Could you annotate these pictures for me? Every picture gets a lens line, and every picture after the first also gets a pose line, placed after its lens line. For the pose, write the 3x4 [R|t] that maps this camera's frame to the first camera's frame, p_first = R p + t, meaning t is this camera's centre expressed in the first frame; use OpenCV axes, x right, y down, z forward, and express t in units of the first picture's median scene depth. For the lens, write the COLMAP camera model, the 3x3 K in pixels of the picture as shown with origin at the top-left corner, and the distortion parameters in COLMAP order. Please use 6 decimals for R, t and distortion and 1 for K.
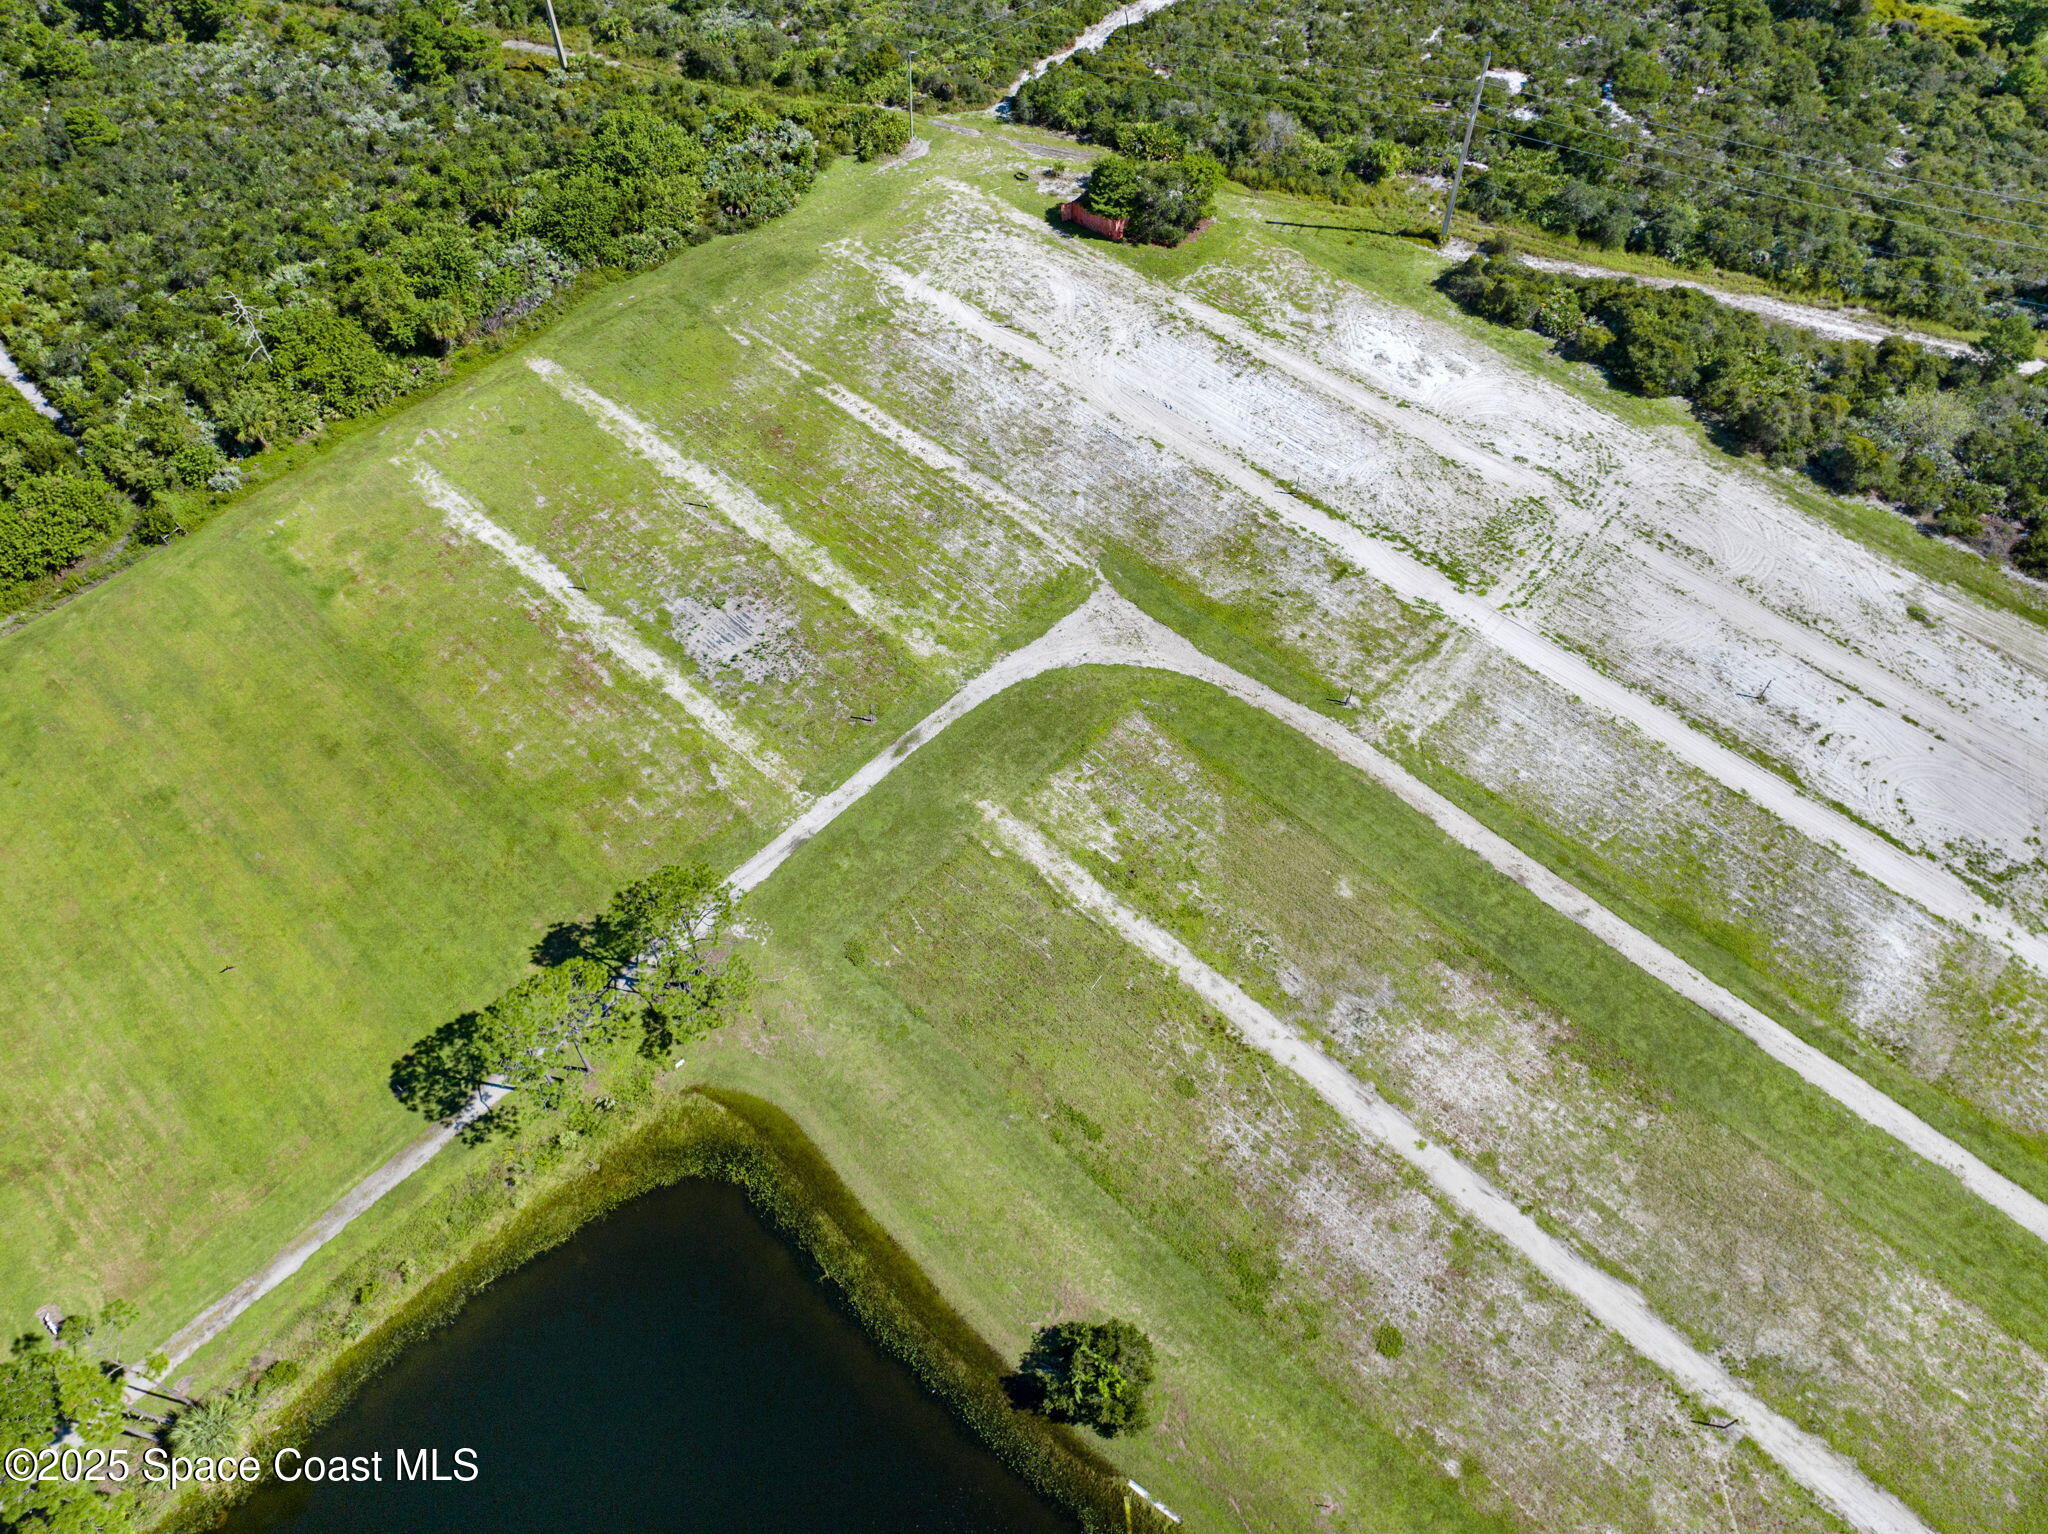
lens RADIAL K [[1451.7, 0, 1032.7], [0, 1451.7, 744.5], [0, 0, 1]] dist [-0.045136, 0.010331]
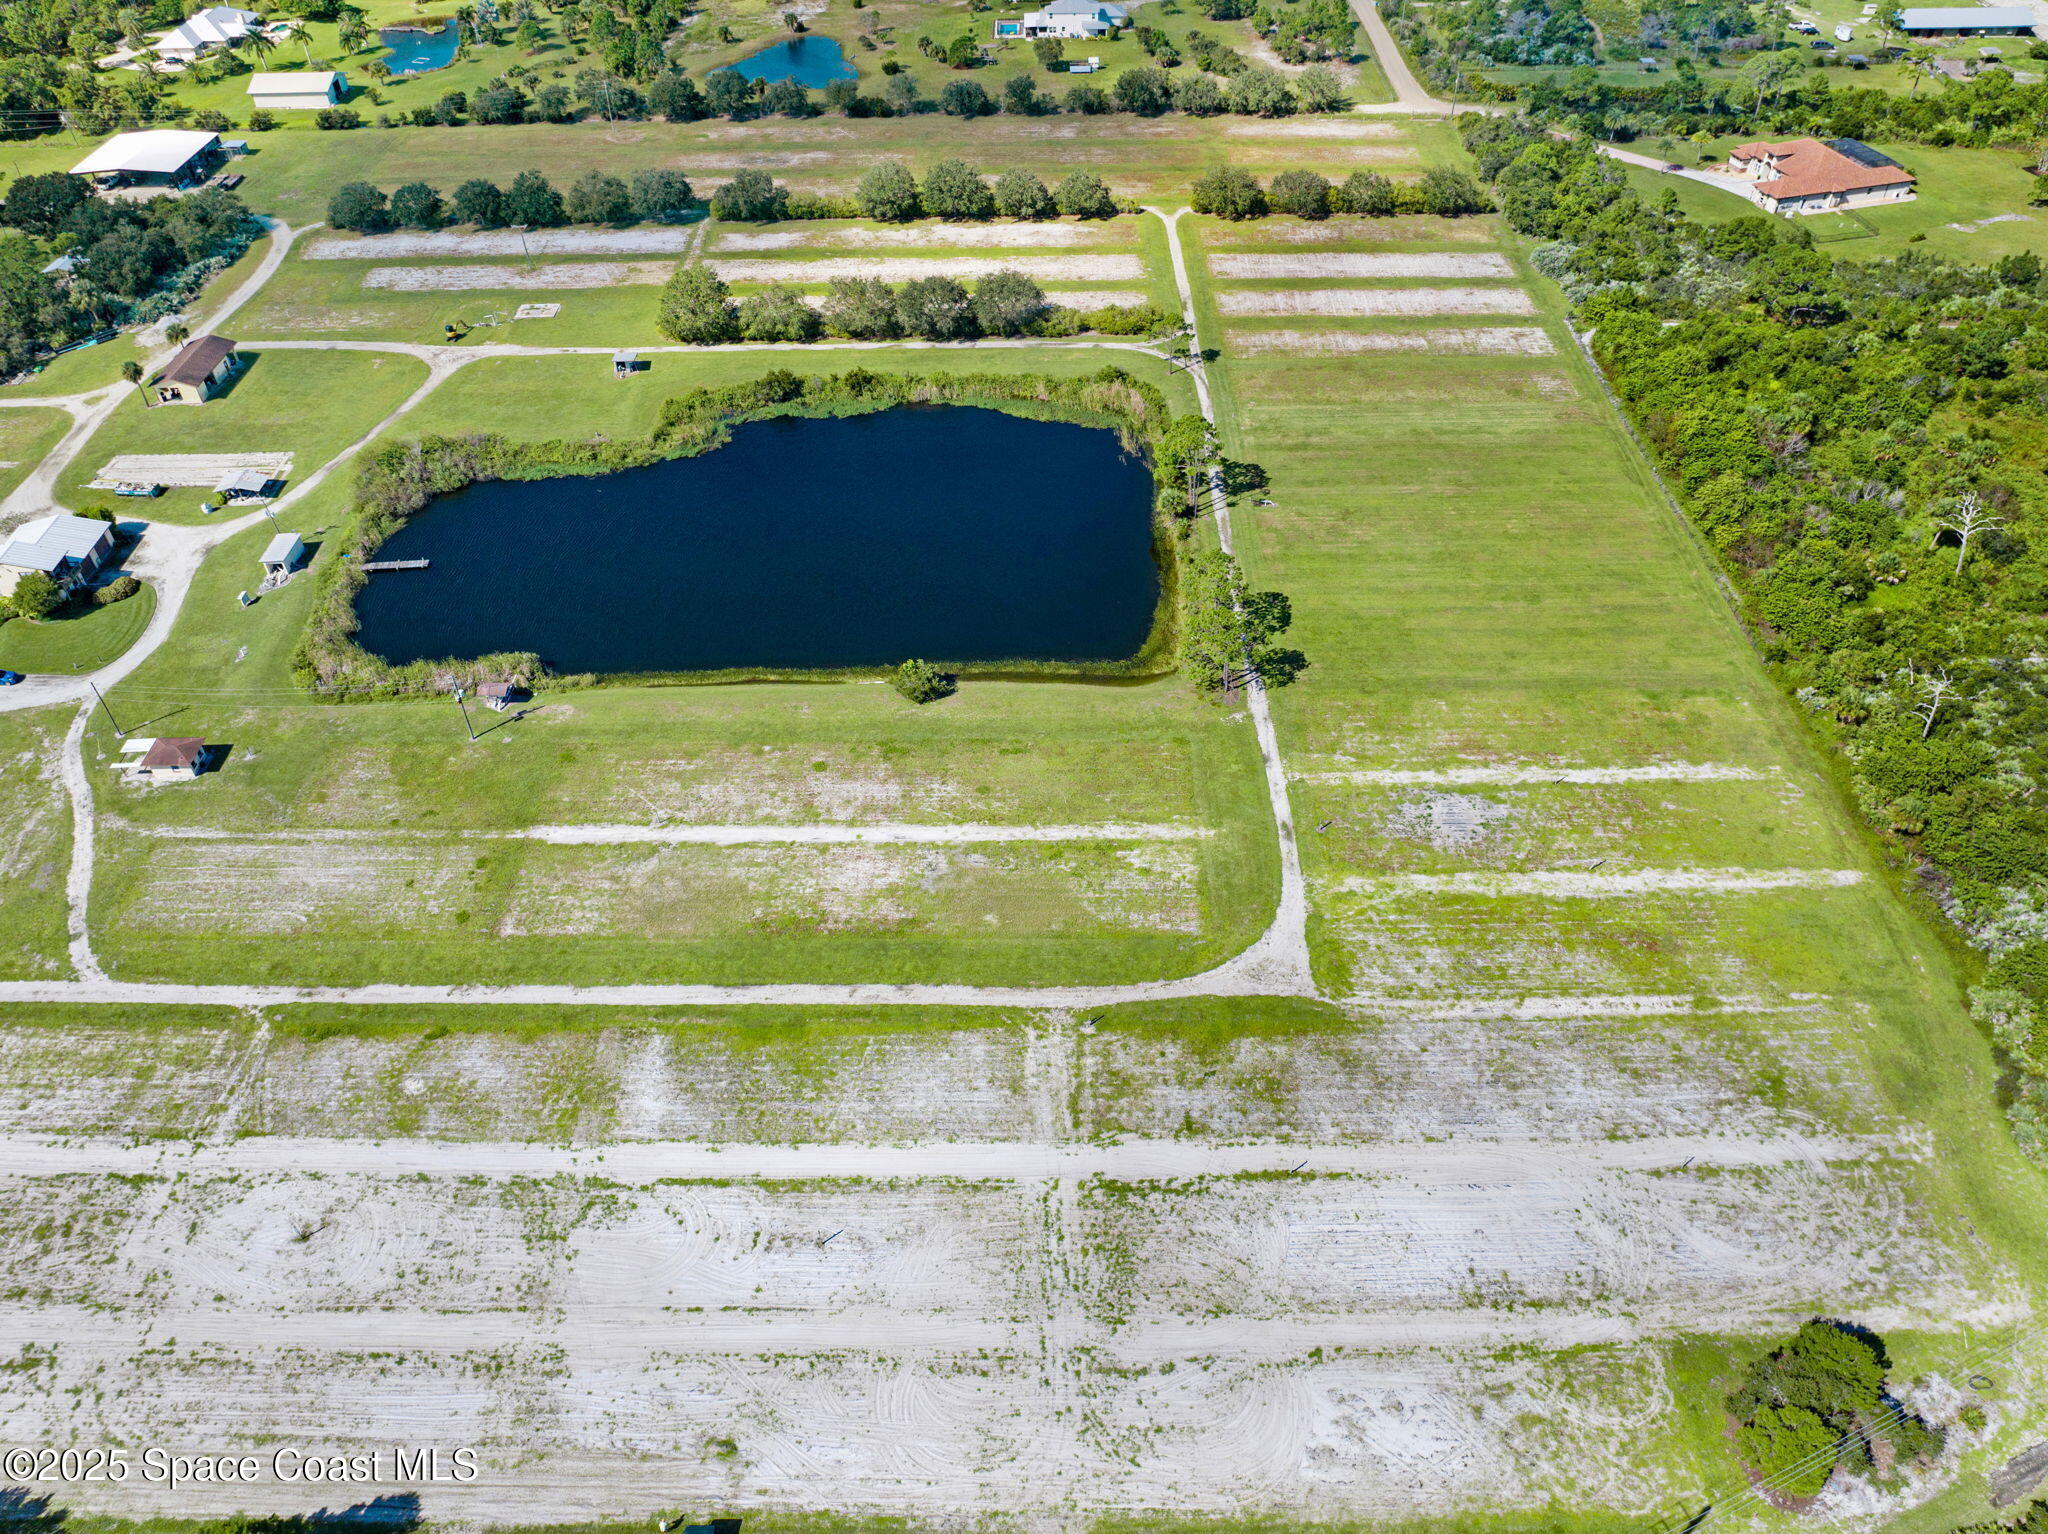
lens RADIAL K [[1509.0, 0, 1021.6], [0, 1509.0, 716.2], [0, 0, 1]] dist [-0.050744, 0.017997]
pose [[-0.731506, 0.455126, -0.507700, 0.743160], [-0.531854, 0.085055, 0.842554, -1.033870], [0.426650, 0.886356, 0.179842, 0.480102]]
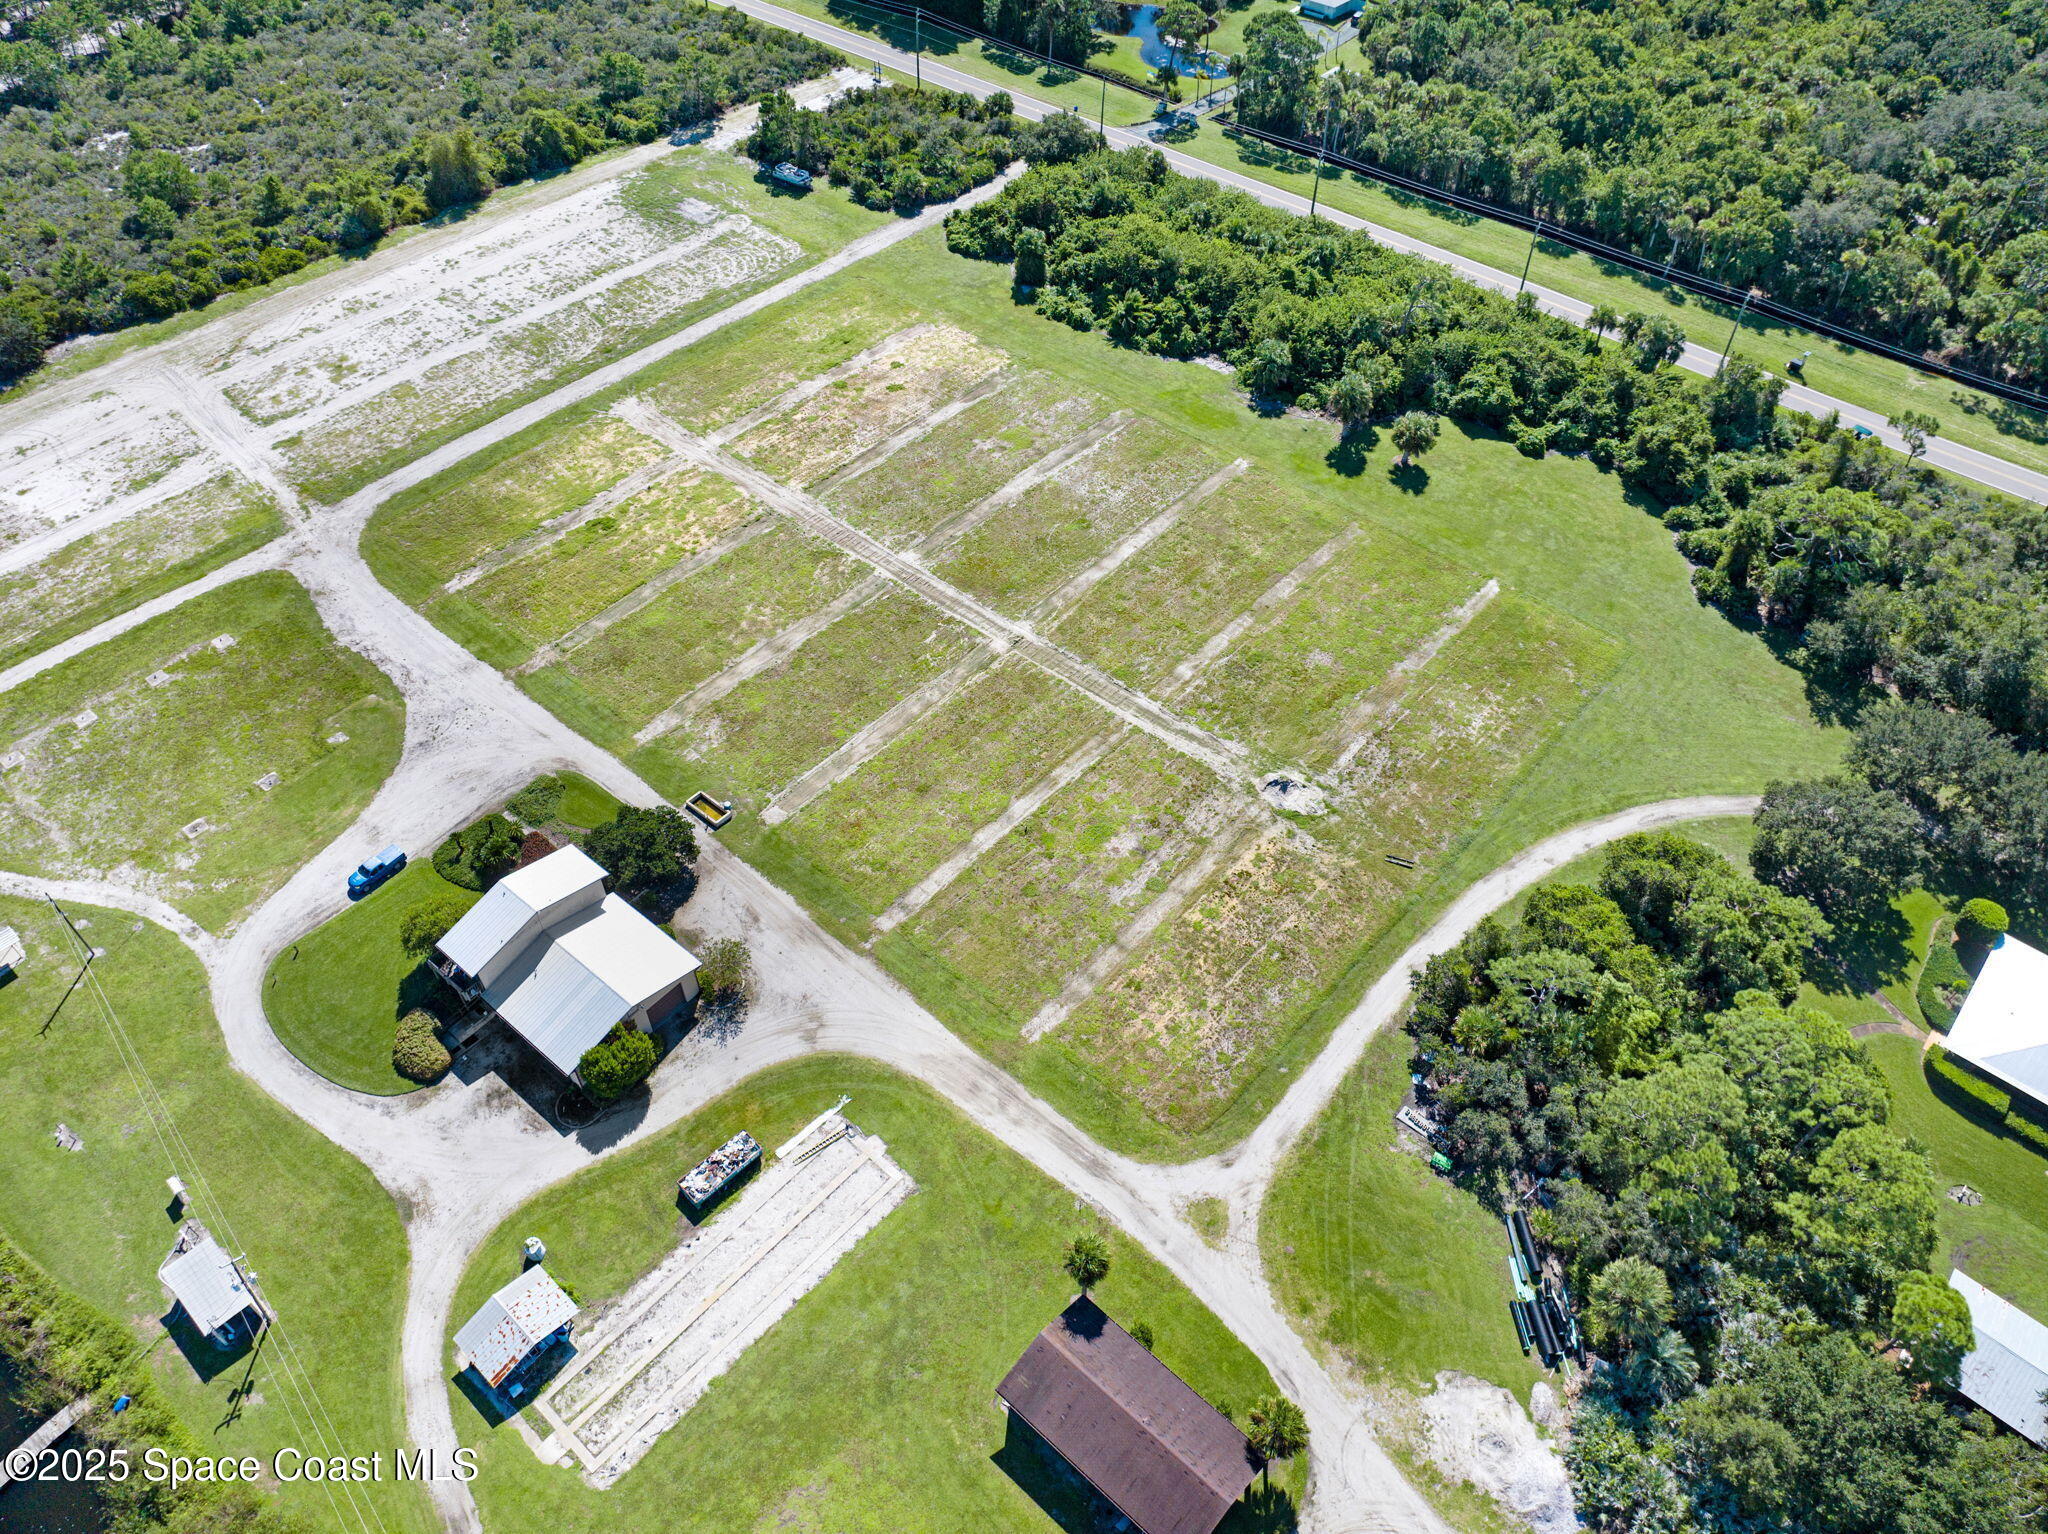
lens RADIAL K [[1451.7, 0, 1032.7], [0, 1451.7, 744.5], [0, 0, 1]] dist [-0.045136, 0.010331]
pose [[-0.028994, -0.721412, 0.691898, 0.060260], [0.791153, 0.406495, 0.456988, 0.714317], [-0.610930, 0.560648, 0.558962, -0.650808]]
